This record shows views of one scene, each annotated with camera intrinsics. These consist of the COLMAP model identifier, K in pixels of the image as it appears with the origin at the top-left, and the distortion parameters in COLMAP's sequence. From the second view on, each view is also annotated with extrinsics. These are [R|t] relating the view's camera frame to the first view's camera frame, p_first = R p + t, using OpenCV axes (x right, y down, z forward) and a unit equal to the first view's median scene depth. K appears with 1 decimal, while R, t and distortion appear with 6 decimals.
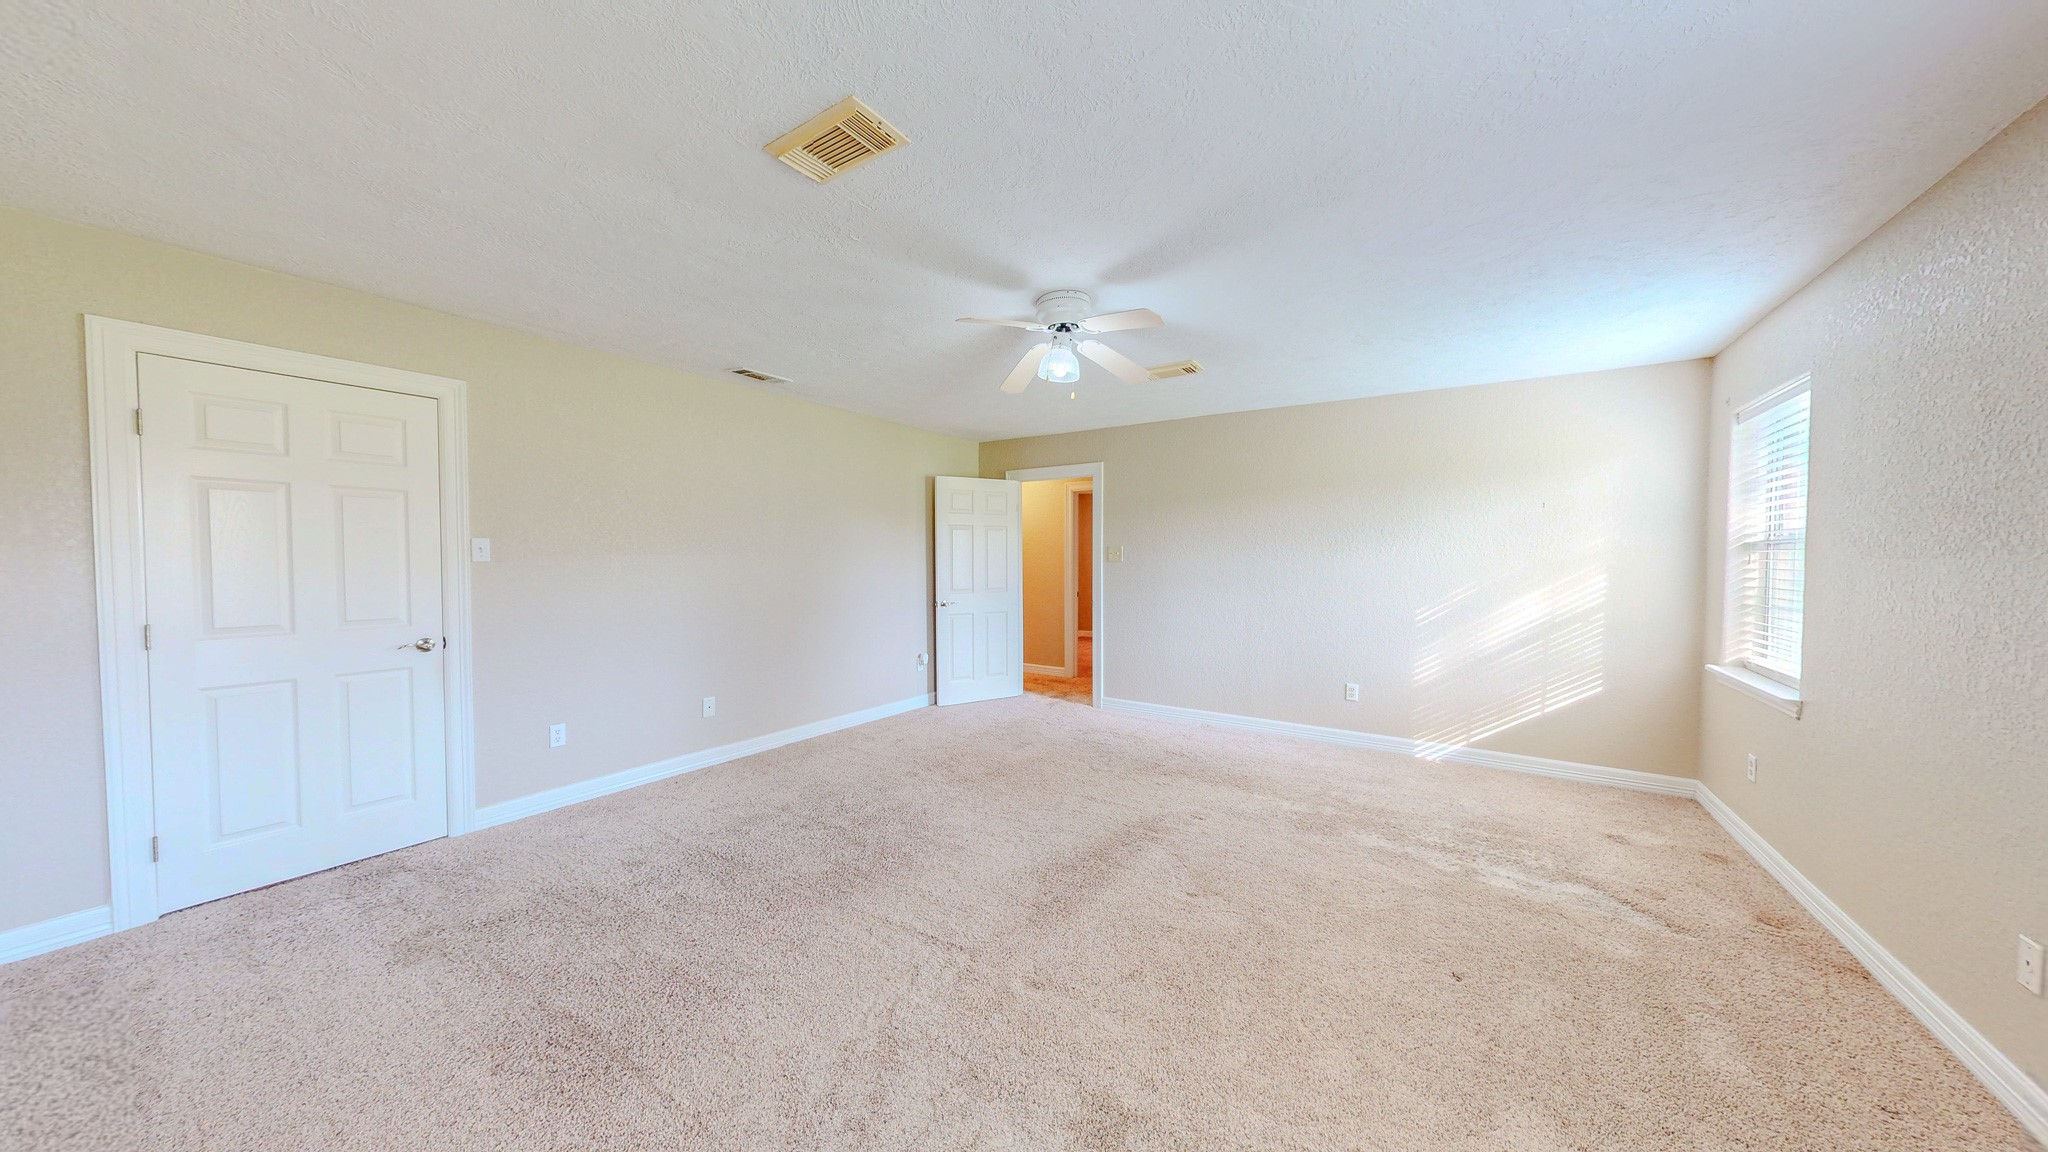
lens RADIAL K [[647.5, 0, 1024.6], [0, 647.5, 579.0], [0, 0, 1]] dist [0.000748, -0.000522]
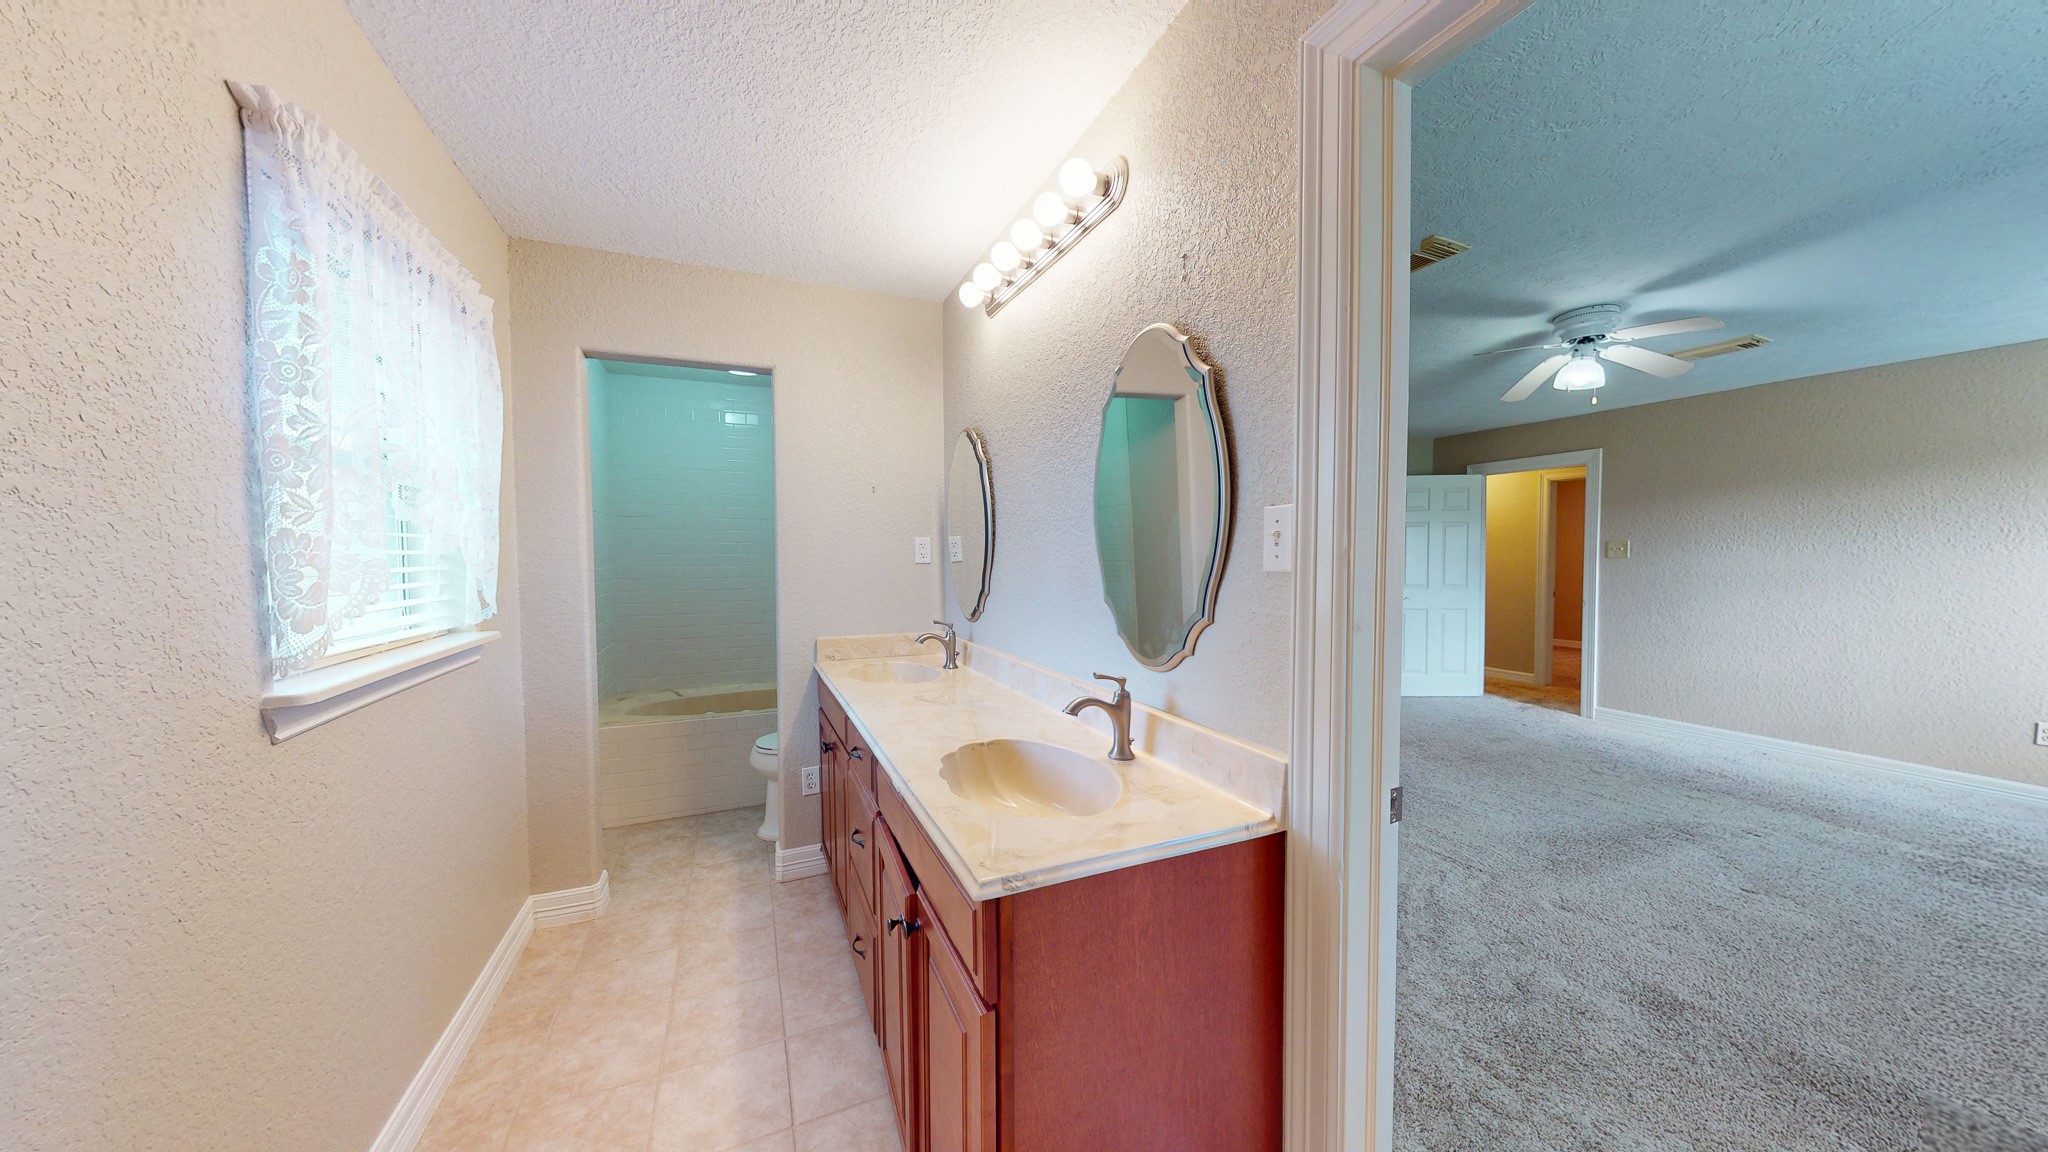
lens RADIAL K [[647.5, 0, 1024.6], [0, 647.5, 578.1], [0, 0, 1]] dist [0.000748, -0.000522]
pose [[0.842821, 0.016096, -0.537953, -0.135478], [-0.015241, 0.999866, 0.006039, 0.015623], [0.537977, 0.003110, 0.842953, -0.392737]]
